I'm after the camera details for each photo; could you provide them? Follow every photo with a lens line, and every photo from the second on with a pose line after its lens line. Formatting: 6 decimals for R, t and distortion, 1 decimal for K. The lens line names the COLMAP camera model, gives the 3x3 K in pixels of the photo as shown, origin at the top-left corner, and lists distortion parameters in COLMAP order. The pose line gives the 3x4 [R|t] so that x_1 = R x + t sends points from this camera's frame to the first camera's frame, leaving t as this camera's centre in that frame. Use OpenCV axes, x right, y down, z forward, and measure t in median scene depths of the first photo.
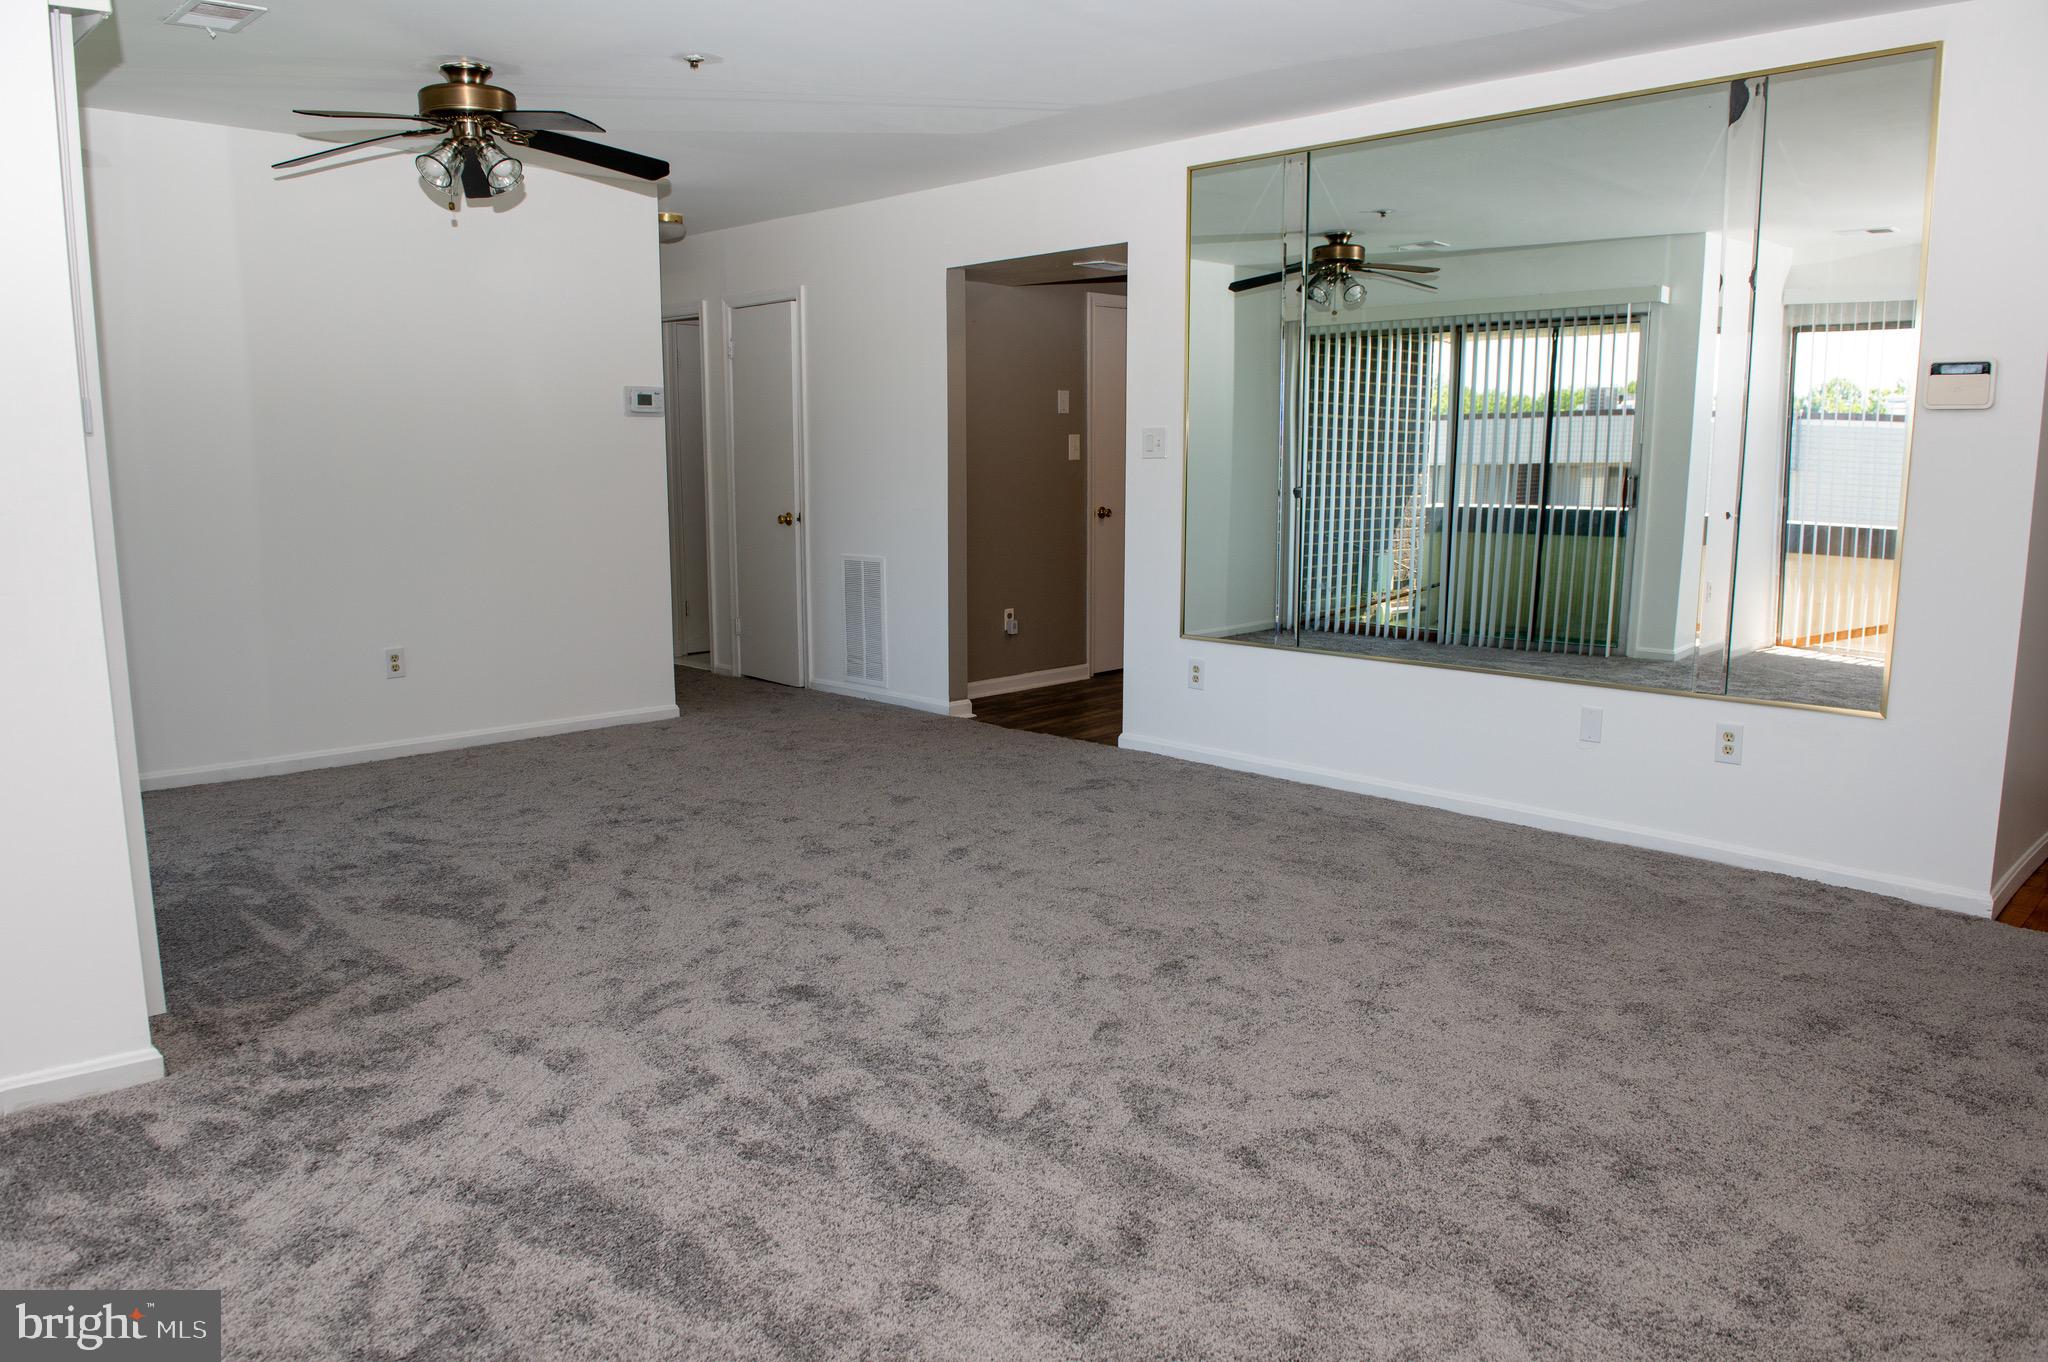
lens RADIAL K [[1434.3, 0, 1014.8], [0, 1434.3, 685.3], [0, 0, 1]] dist [-0.047695, -0.003496]
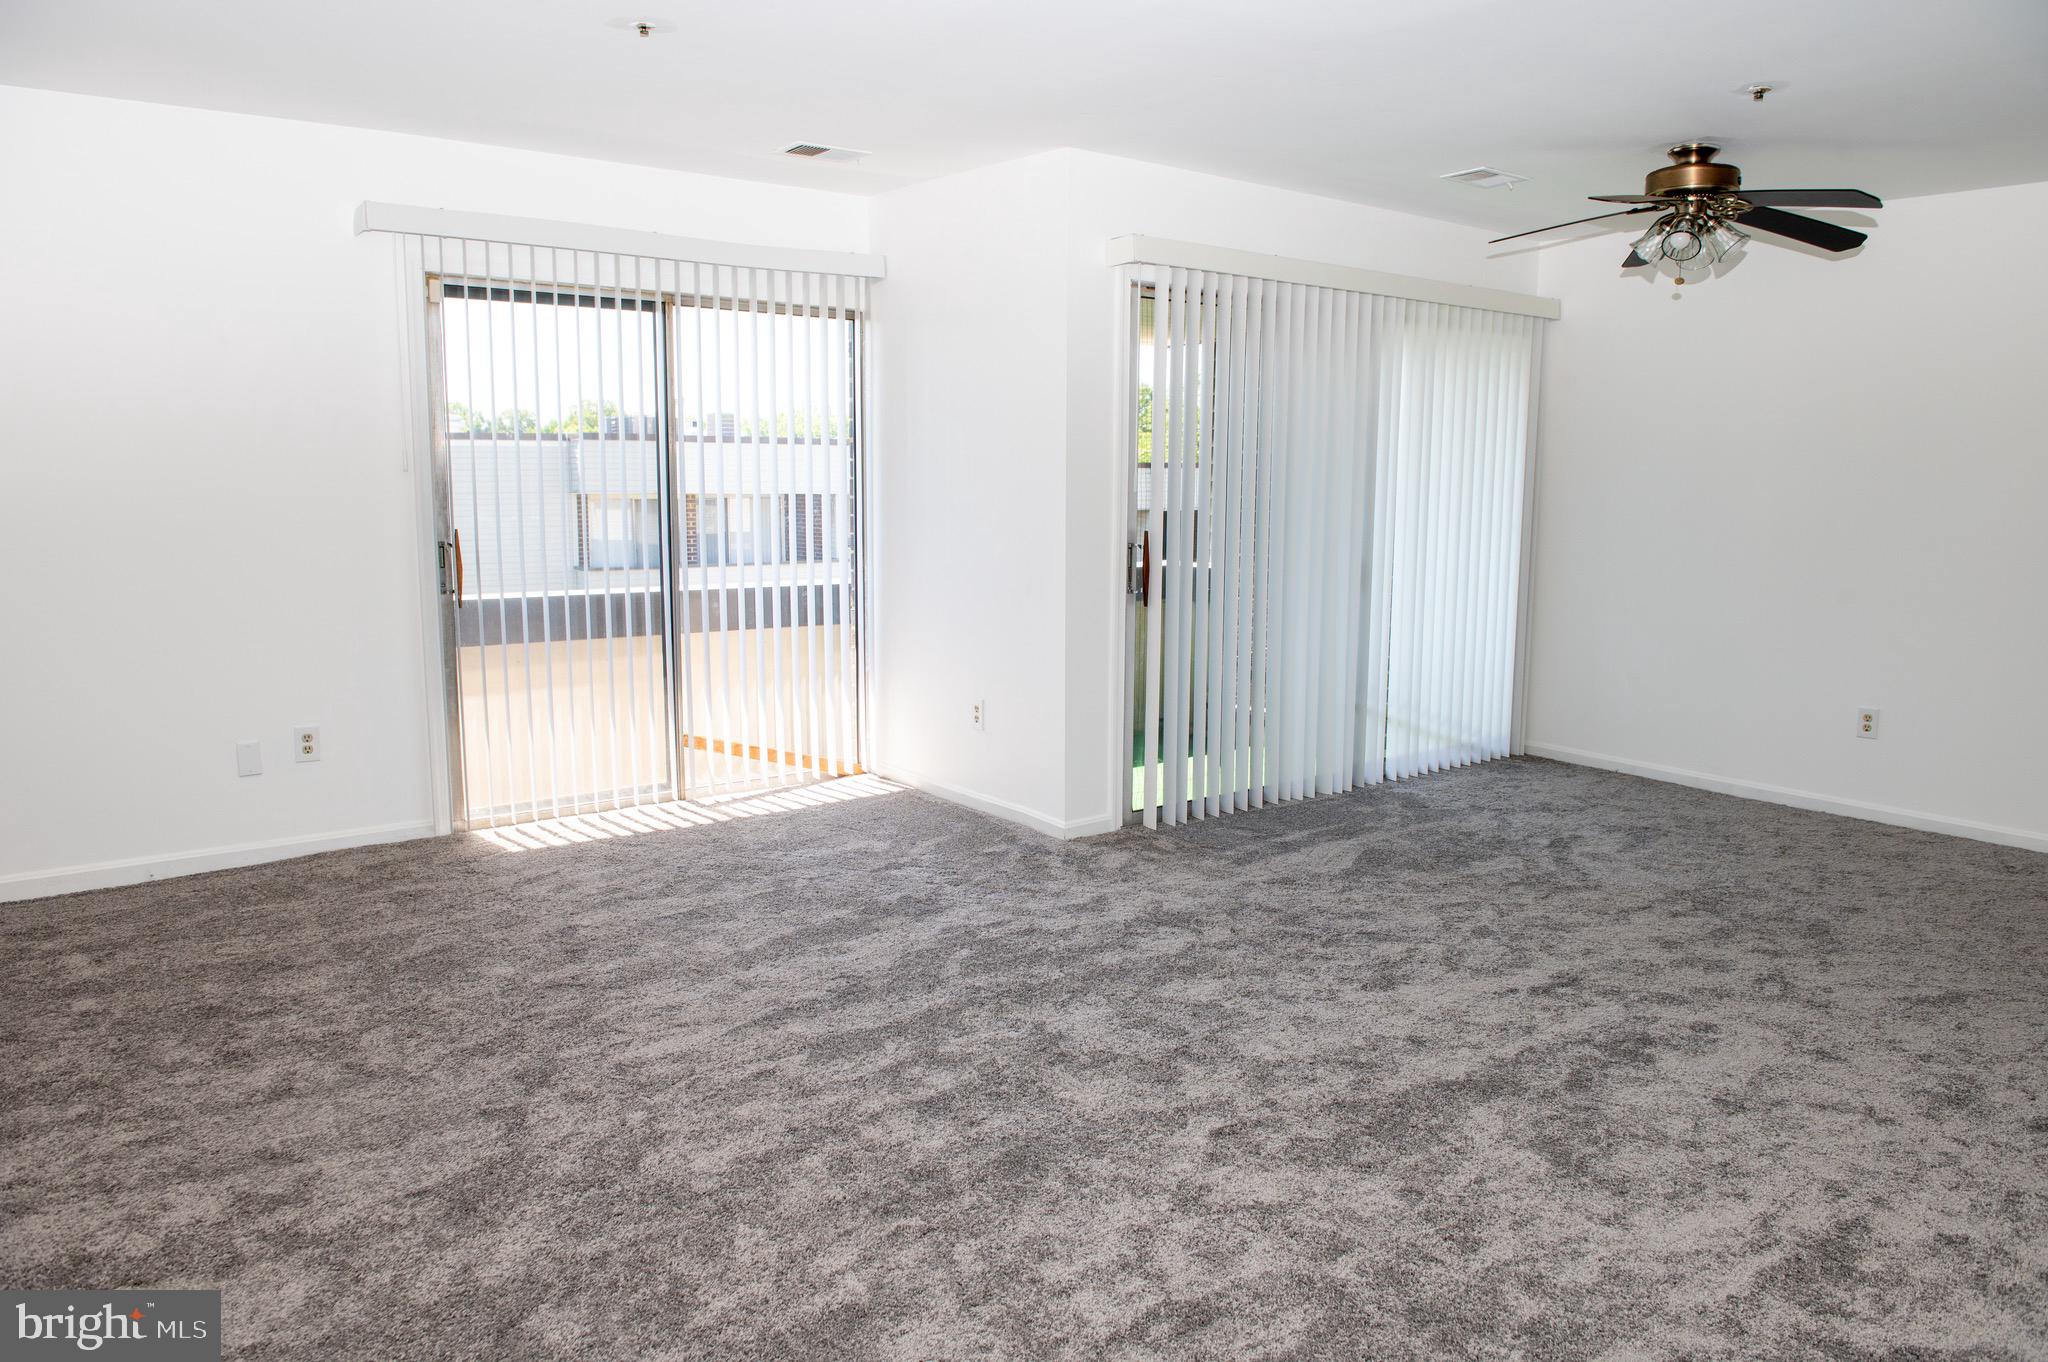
lens RADIAL K [[1434.3, 0, 1027.3], [0, 1434.3, 682.4], [0, 0, 1]] dist [-0.047695, -0.003496]
pose [[-0.117933, 0.147136, -0.982061, 0.799760], [-0.163574, 0.972574, 0.165358, -0.148577], [0.979457, 0.180141, -0.090631, 0.708730]]
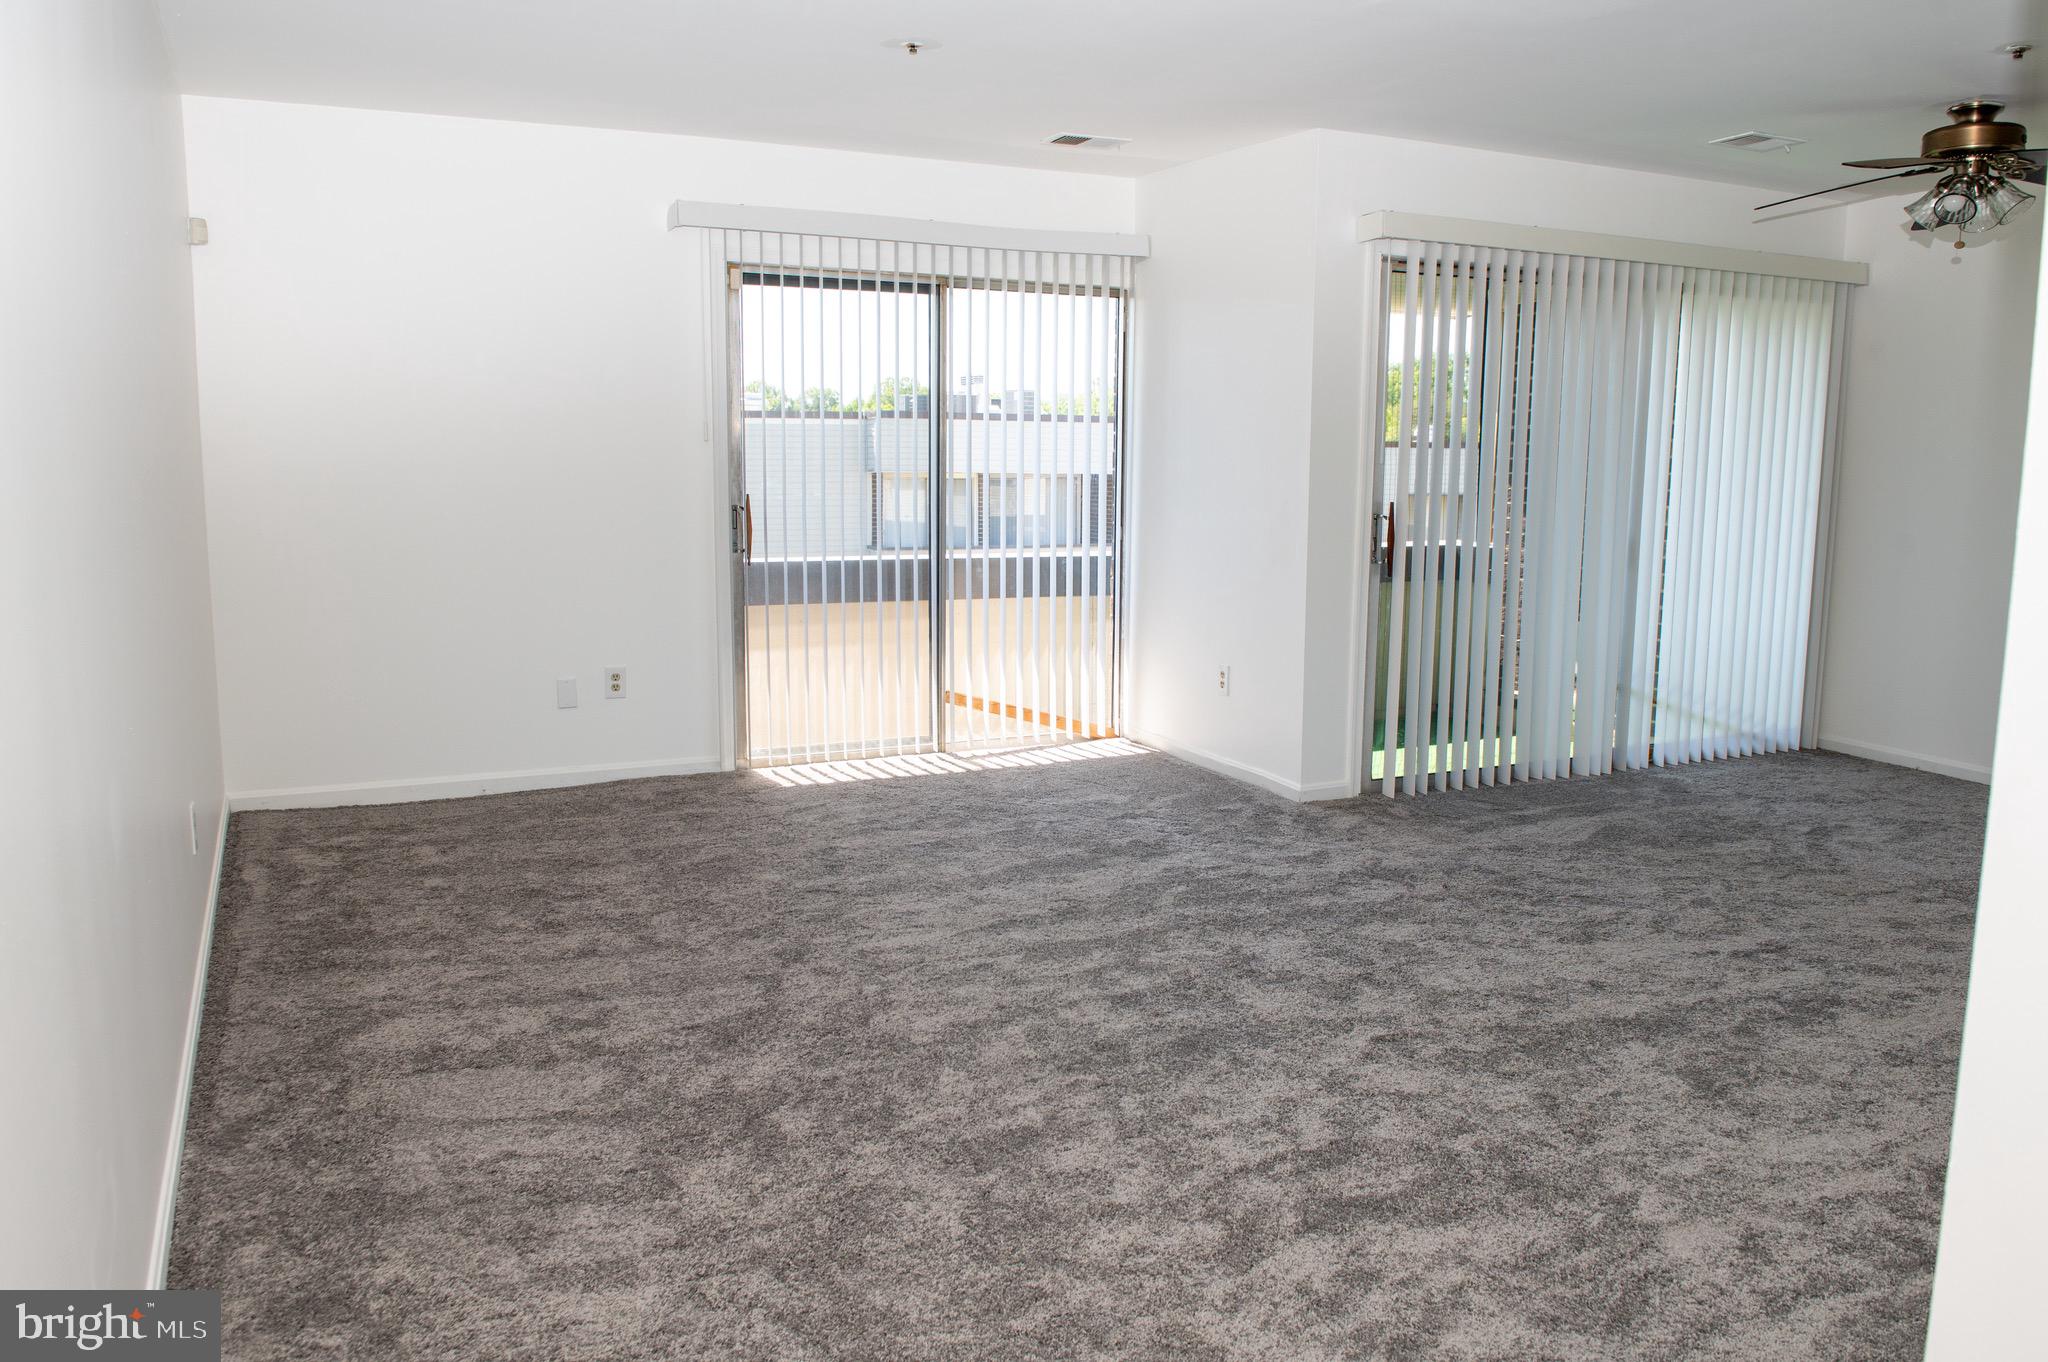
lens RADIAL K [[1556.2, 0, 1016.6], [0, 1556.2, 684.4], [0, 0, 1]] dist [-0.039940, -0.016461]
pose [[-0.327488, 0.140837, -0.934300, 0.951808], [-0.155632, 0.967282, 0.200360, -0.154806], [0.931950, 0.211022, -0.294855, 0.801423]]
